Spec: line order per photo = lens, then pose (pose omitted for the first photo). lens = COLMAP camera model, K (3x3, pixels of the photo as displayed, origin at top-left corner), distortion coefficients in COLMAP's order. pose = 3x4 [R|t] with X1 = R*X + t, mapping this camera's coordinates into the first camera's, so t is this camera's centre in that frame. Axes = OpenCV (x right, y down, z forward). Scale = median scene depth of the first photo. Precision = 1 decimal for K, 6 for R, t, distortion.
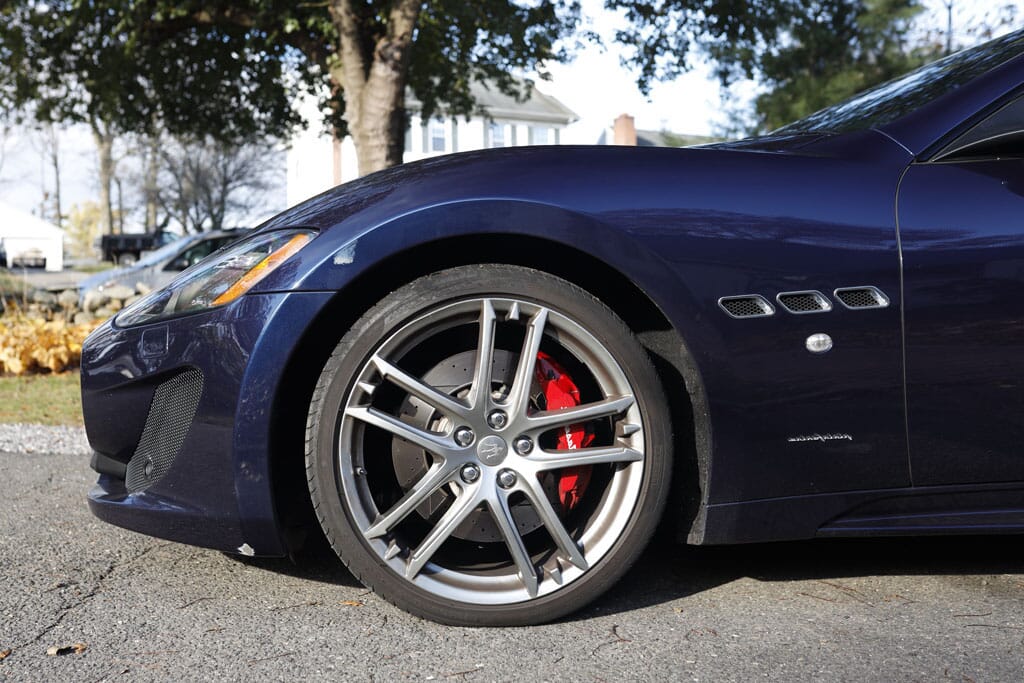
lens RADIAL K [[1719.4, 0, 512.0], [0, 1719.4, 341.5], [0, 0, 1]] dist [0.153176, -0.029039]
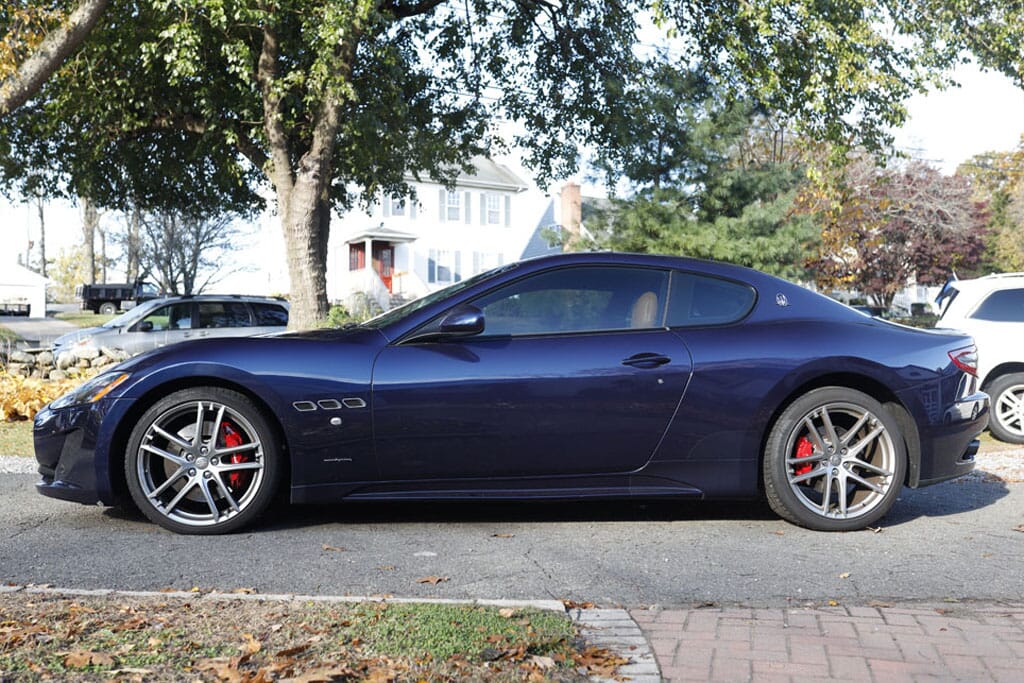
lens RADIAL K [[1635.3, 0, 512.0], [0, 1635.3, 341.5], [0, 0, 1]] dist [0.016692, 1.262581]
pose [[0.999609, 0.016316, 0.022724, 0.065493], [-0.015615, 0.999406, -0.030722, -0.007939], [-0.023212, 0.030355, 0.999270, -0.237068]]
